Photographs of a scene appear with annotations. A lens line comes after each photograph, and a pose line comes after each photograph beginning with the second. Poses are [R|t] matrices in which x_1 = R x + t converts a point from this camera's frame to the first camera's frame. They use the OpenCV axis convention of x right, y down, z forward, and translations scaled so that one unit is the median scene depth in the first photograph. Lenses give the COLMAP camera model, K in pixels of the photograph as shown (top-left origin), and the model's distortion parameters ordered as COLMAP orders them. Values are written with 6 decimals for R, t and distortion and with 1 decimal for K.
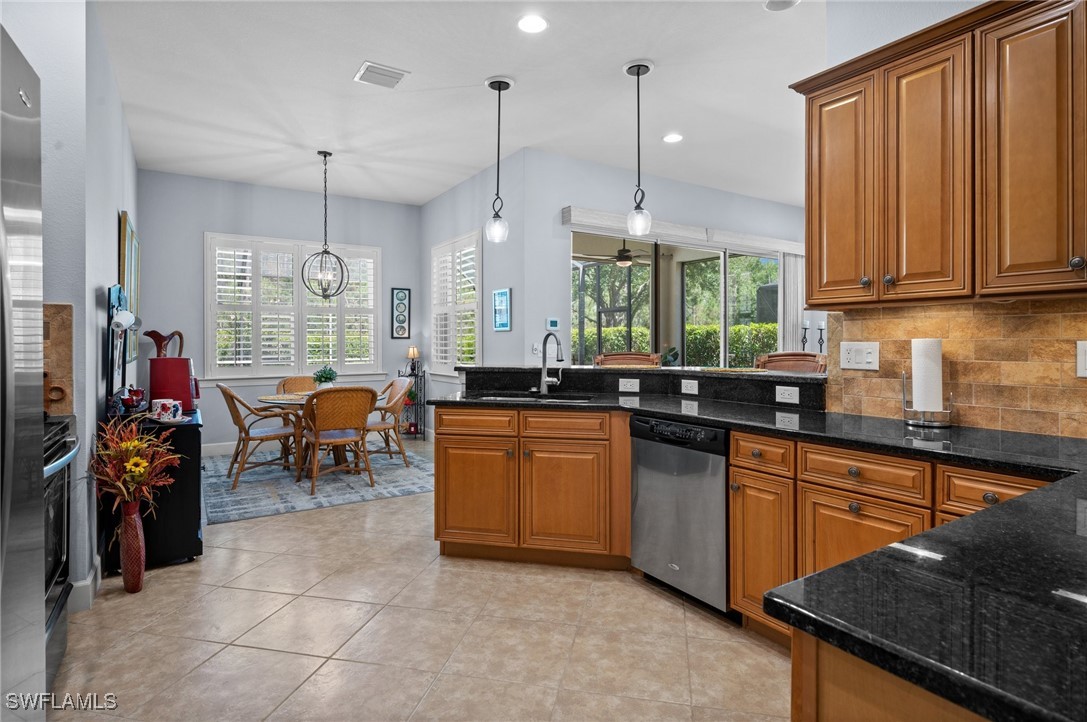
lens RADIAL K [[549.8, 0, 545.4], [0, 549.8, 343.4], [0, 0, 1]] dist [-0.000180, -0.000012]
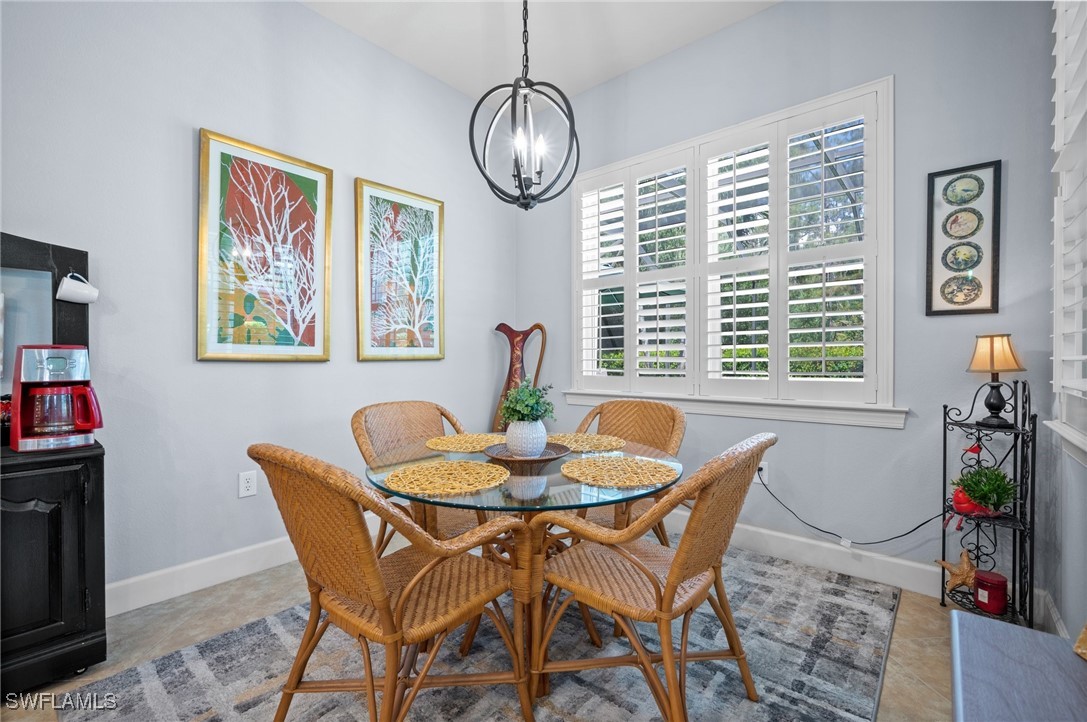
lens RADIAL K [[473.0, 0, 543.5], [0, 473.0, 361.0], [0, 0, 1]] dist [-0.002231, -0.000403]
pose [[0.297831, 0.002502, -0.954615, -0.059965], [0.001662, 0.999994, 0.003139, 0.019131], [0.954617, -0.002521, 0.297825, 0.668034]]
